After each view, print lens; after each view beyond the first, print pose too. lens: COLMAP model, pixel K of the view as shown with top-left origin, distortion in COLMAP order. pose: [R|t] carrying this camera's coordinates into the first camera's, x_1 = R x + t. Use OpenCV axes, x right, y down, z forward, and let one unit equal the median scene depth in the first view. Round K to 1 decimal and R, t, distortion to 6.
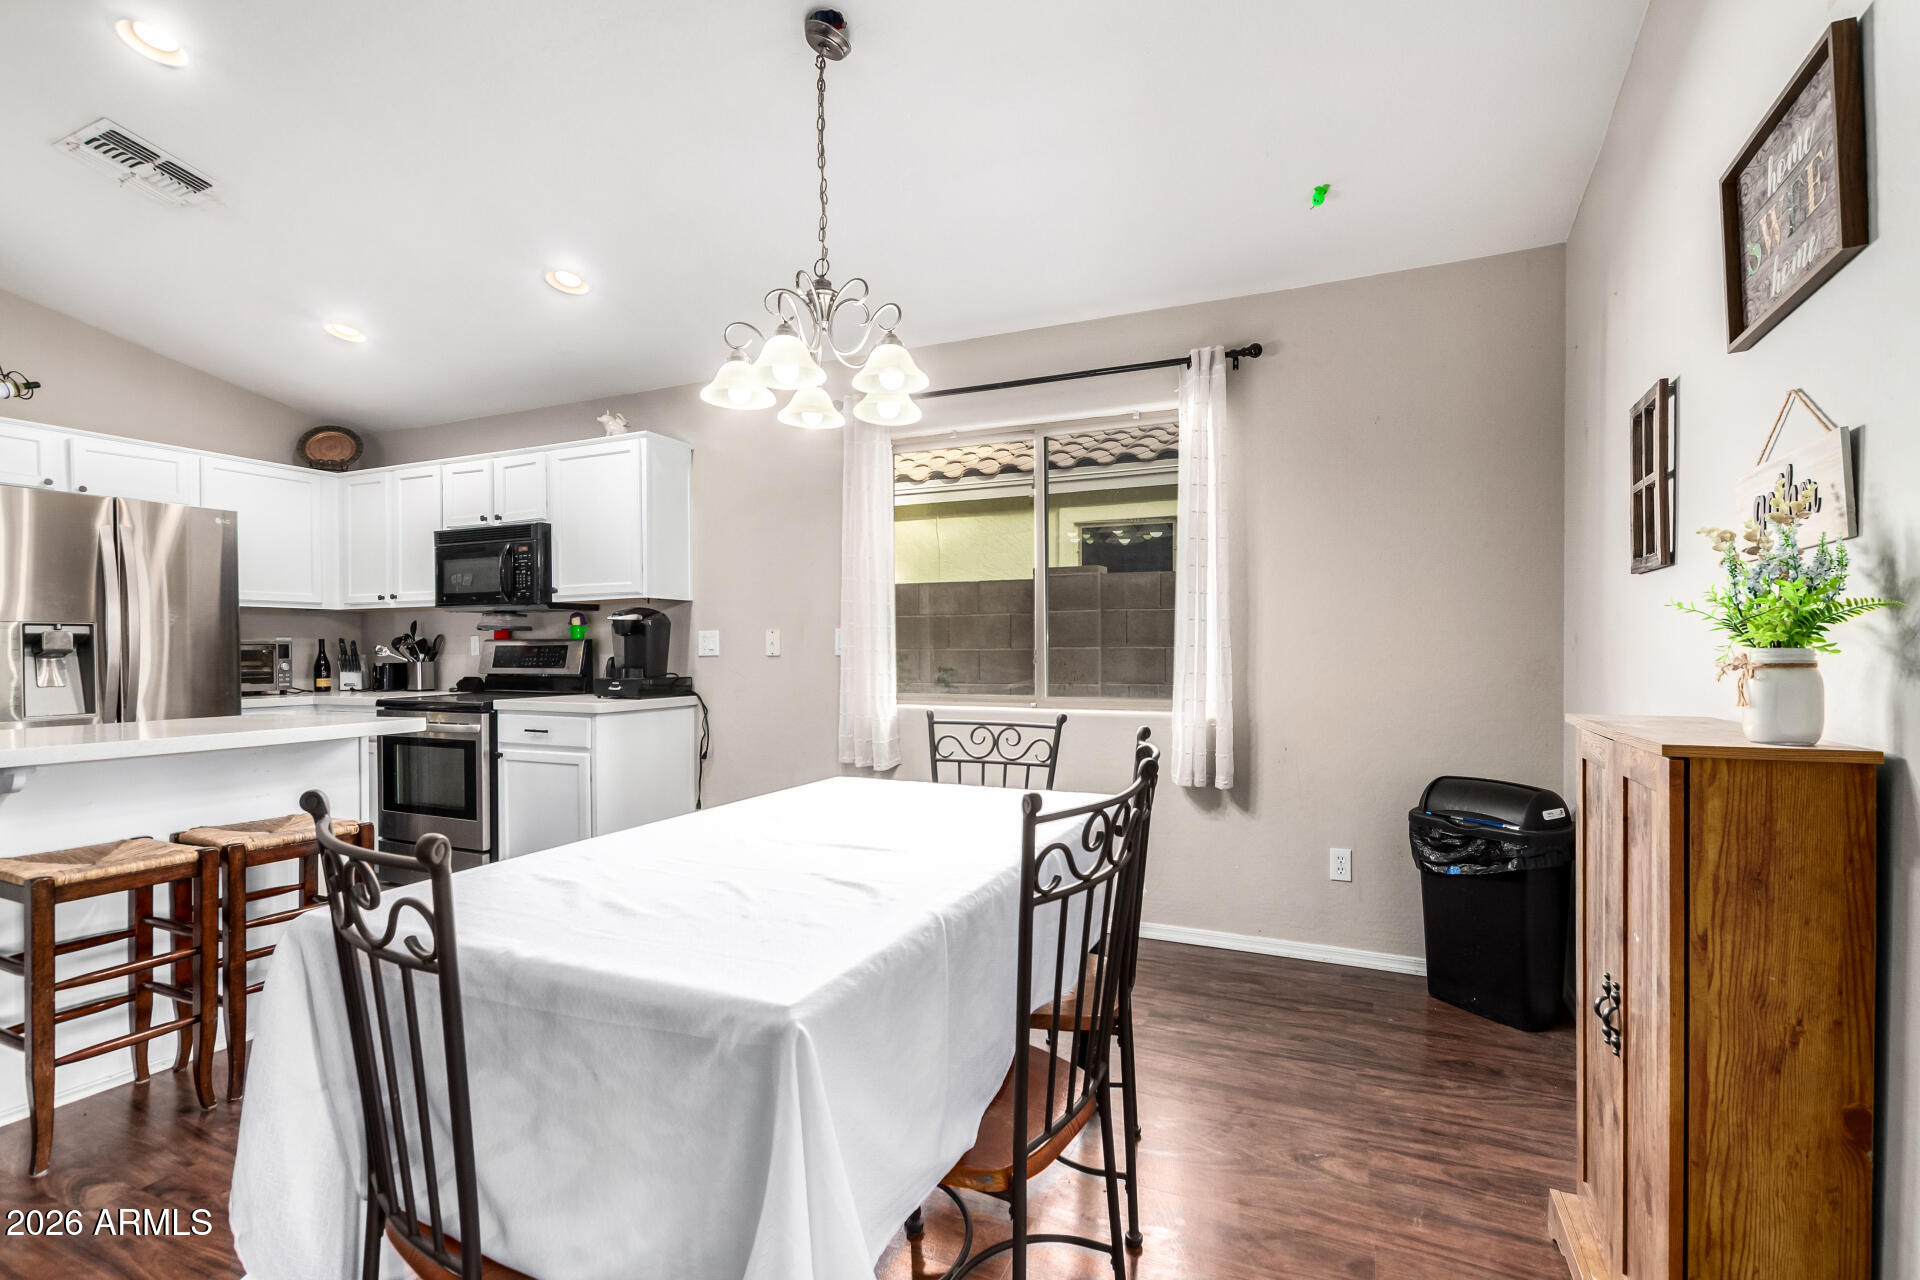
lens RADIAL K [[884.6, 0, 987.7], [0, 884.6, 666.9], [0, 0, 1]] dist [-0.025646, 0.000301]
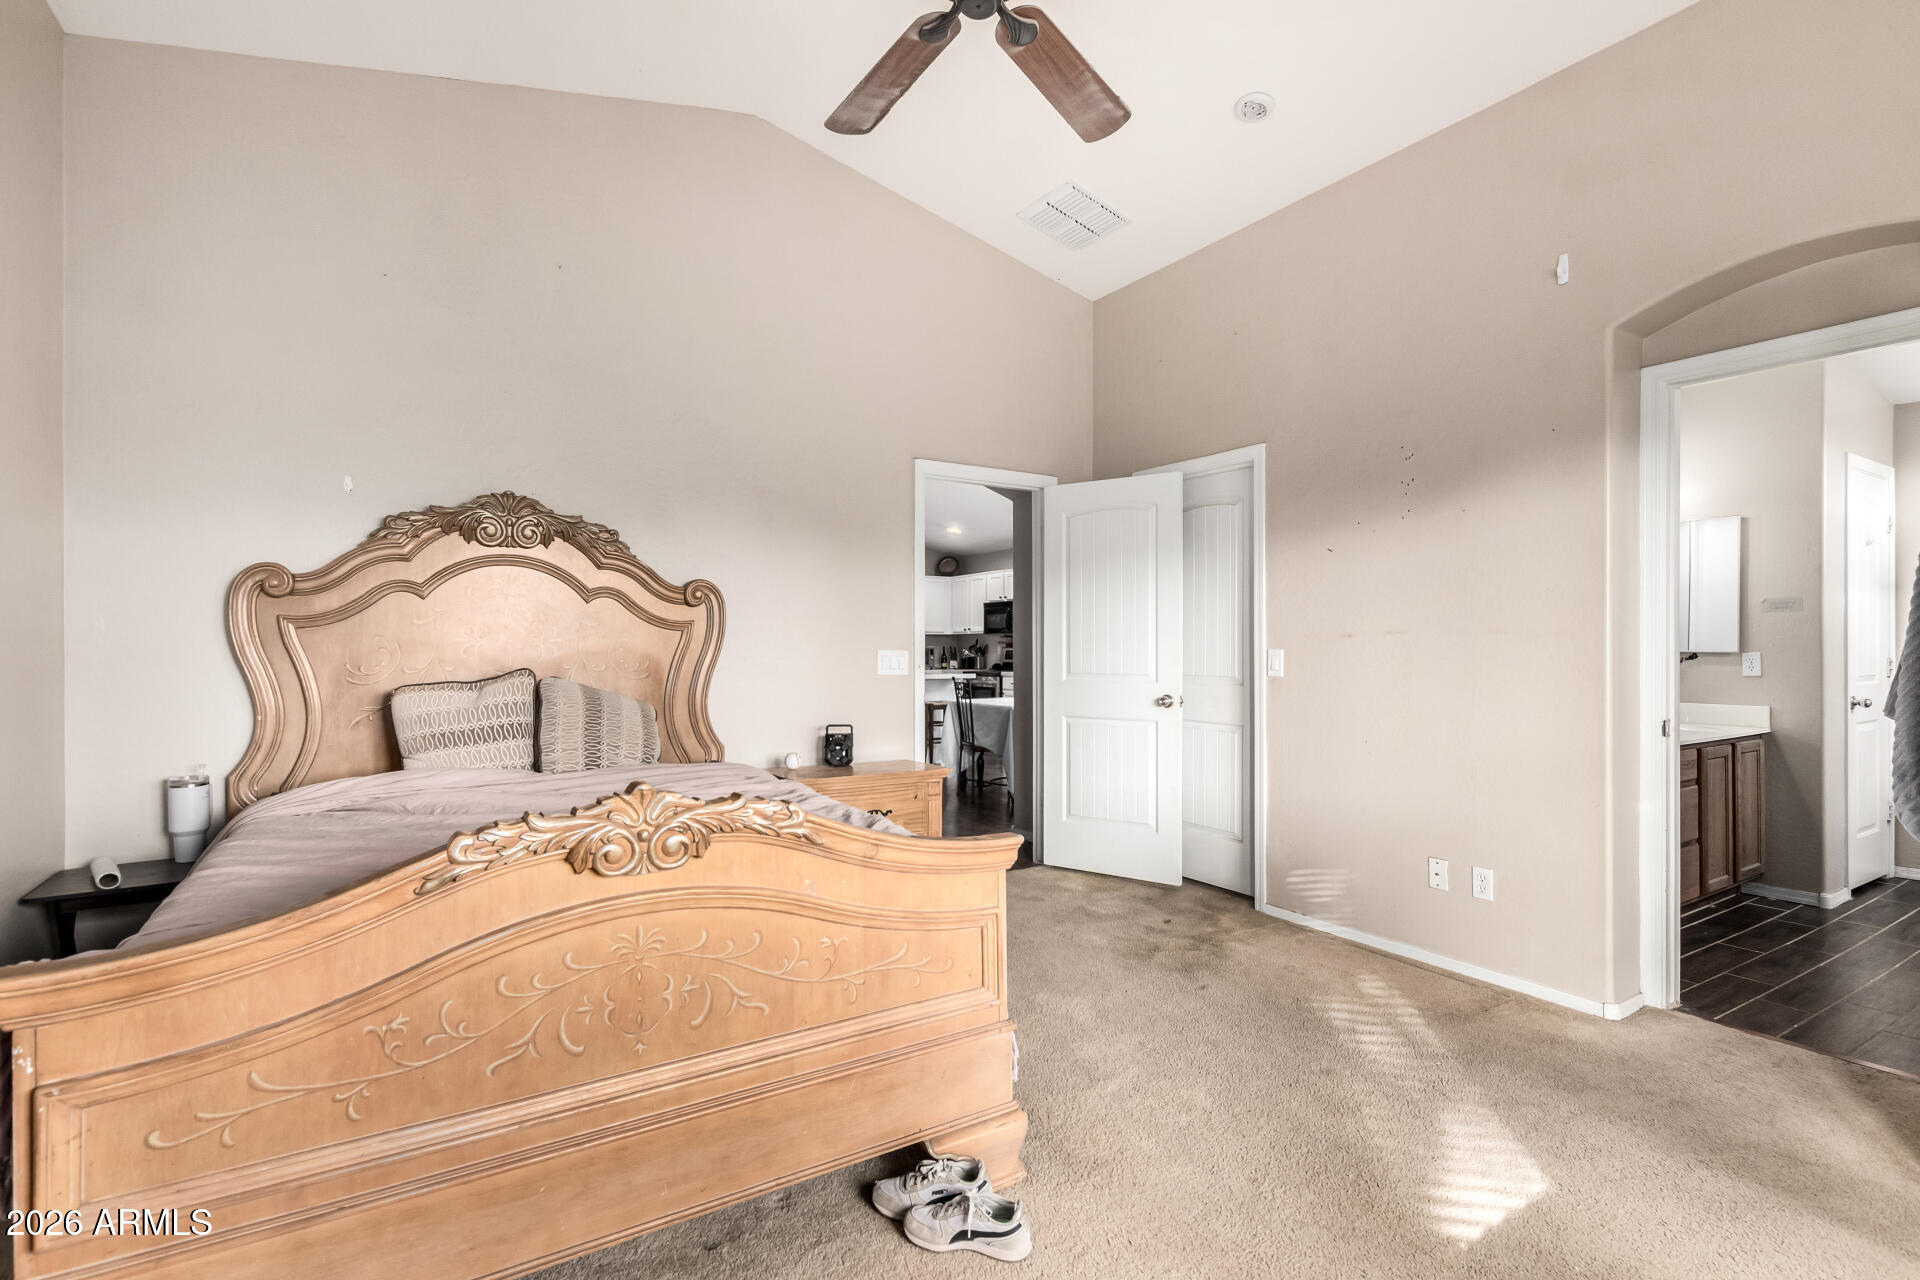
lens RADIAL K [[882.4, 0, 960.0], [0, 882.4, 640.0], [0, 0, 1]] dist [-0.038571, 0.000107]
pose [[0.818219, -0.001248, -0.574905, 0.723618], [-0.015367, 0.999593, -0.024041, 0.007796], [0.574701, 0.028506, 0.817867, -1.041447]]
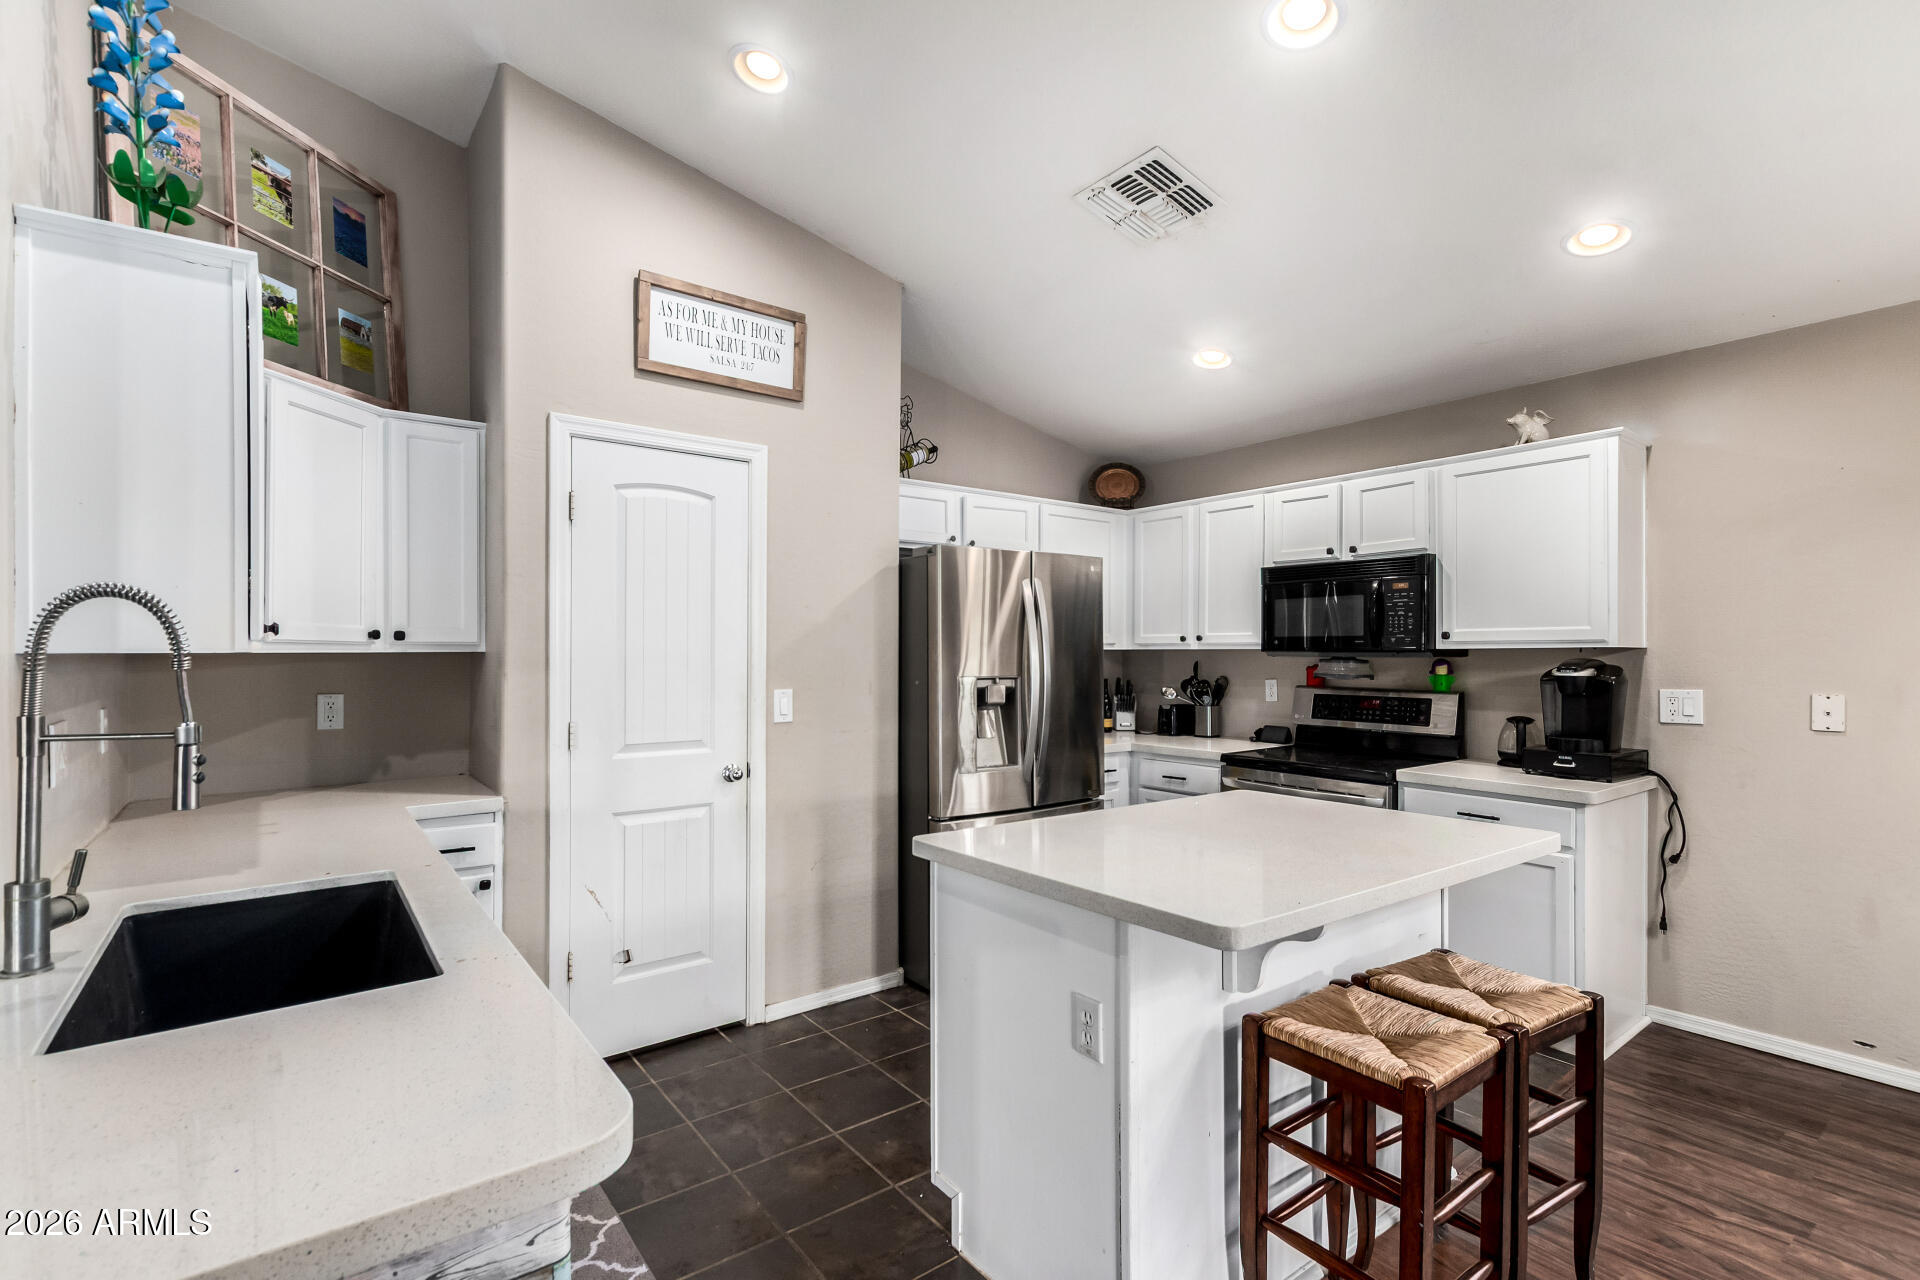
lens RADIAL K [[900.9, 0, 960.0], [0, 900.9, 640.0], [0, 0, 1]] dist [0.001673, 0.000256]
pose [[0.863113, -0.000455, -0.505010, -0.431243], [-0.017557, 0.999368, -0.030908, -0.045847], [0.504705, 0.035544, 0.862560, 0.039536]]
